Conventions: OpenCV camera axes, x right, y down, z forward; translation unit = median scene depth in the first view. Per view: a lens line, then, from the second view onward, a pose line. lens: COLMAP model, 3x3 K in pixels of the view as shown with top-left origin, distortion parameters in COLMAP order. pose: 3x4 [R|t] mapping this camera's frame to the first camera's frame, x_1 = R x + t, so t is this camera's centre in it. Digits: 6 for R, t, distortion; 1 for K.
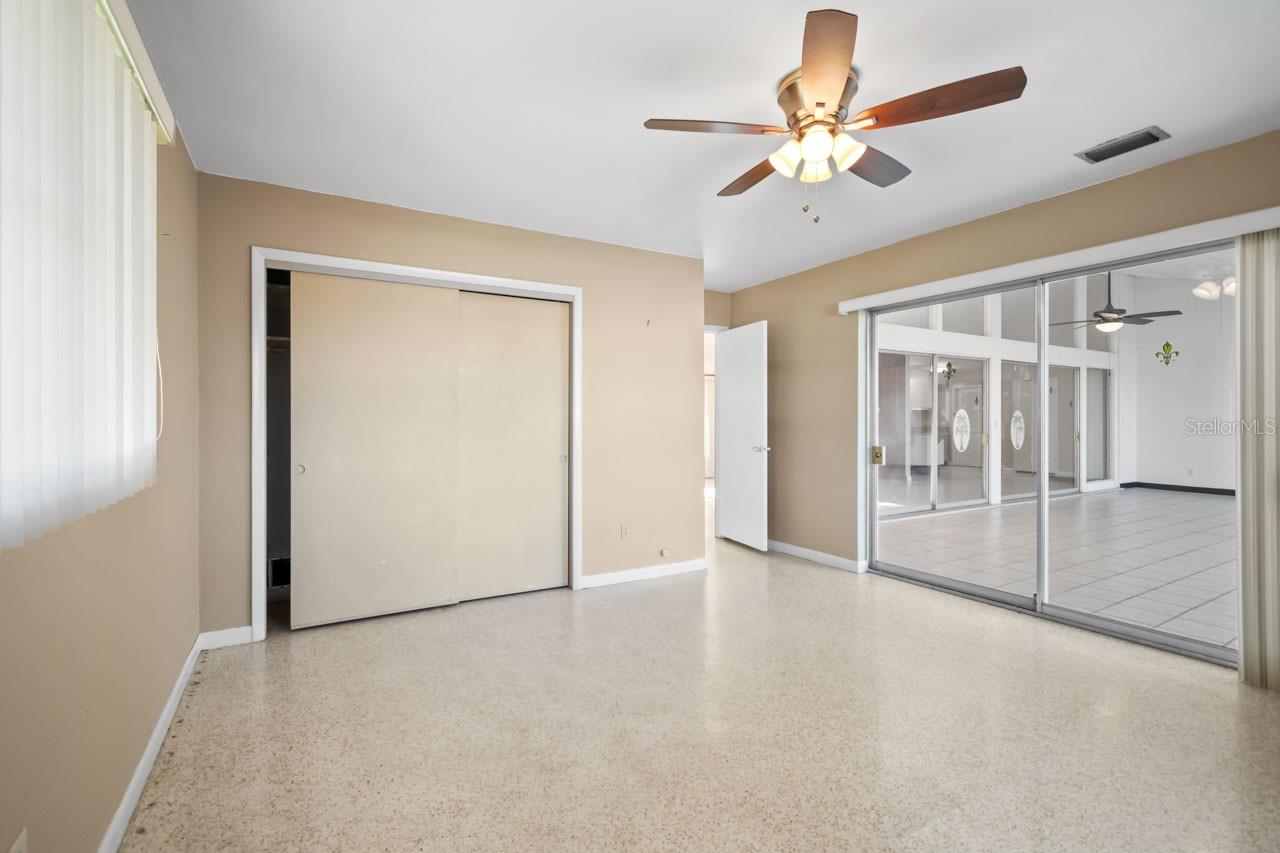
lens RADIAL K [[580.3, 0, 636.2], [0, 580.3, 413.0], [0, 0, 1]] dist [0.007872, -0.006584]
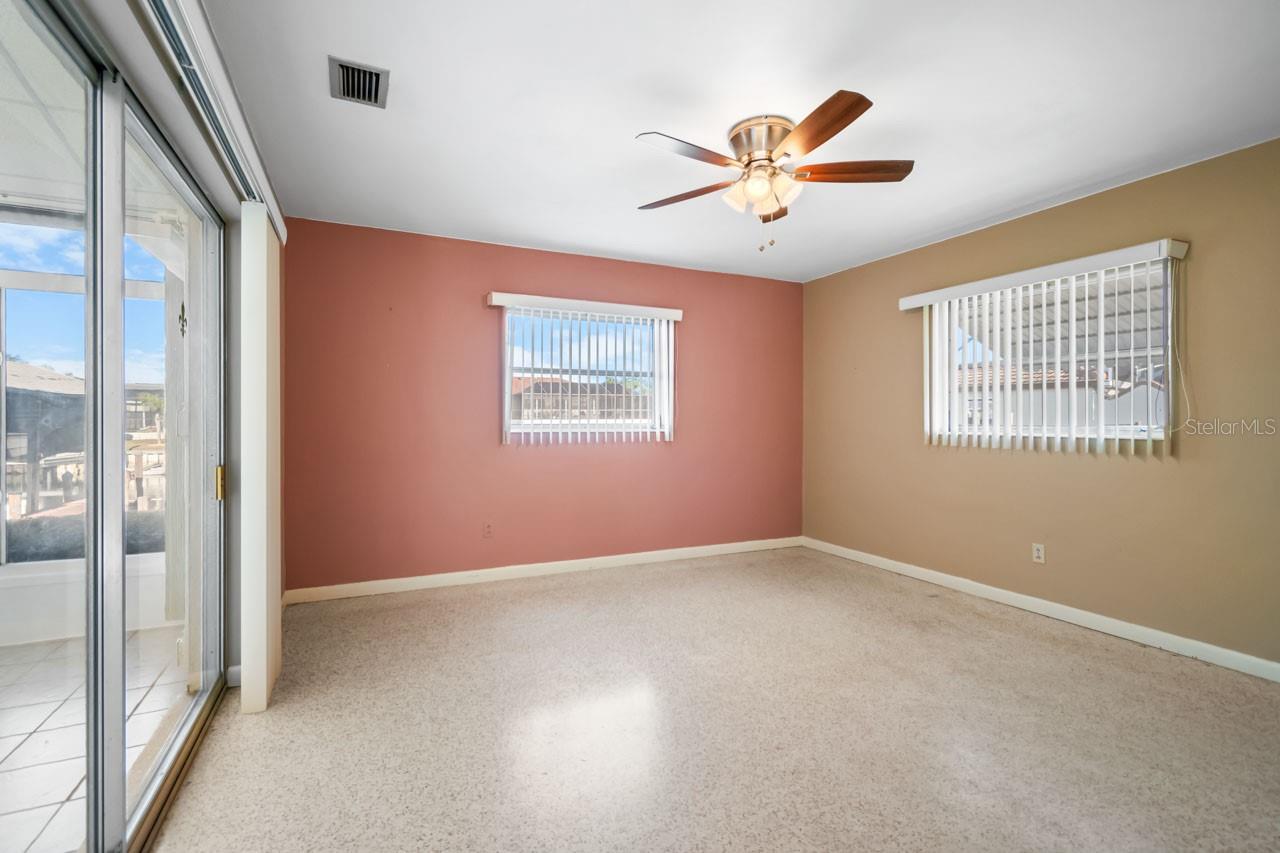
lens RADIAL K [[580.3, 0, 636.2], [0, 580.3, 413.0], [0, 0, 1]] dist [0.007872, -0.006584]
pose [[-0.996429, -0.001680, 0.084418, 0.258312], [-0.003429, 0.999782, -0.020573, 0.014361], [-0.084366, -0.020789, -0.996218, 1.225512]]
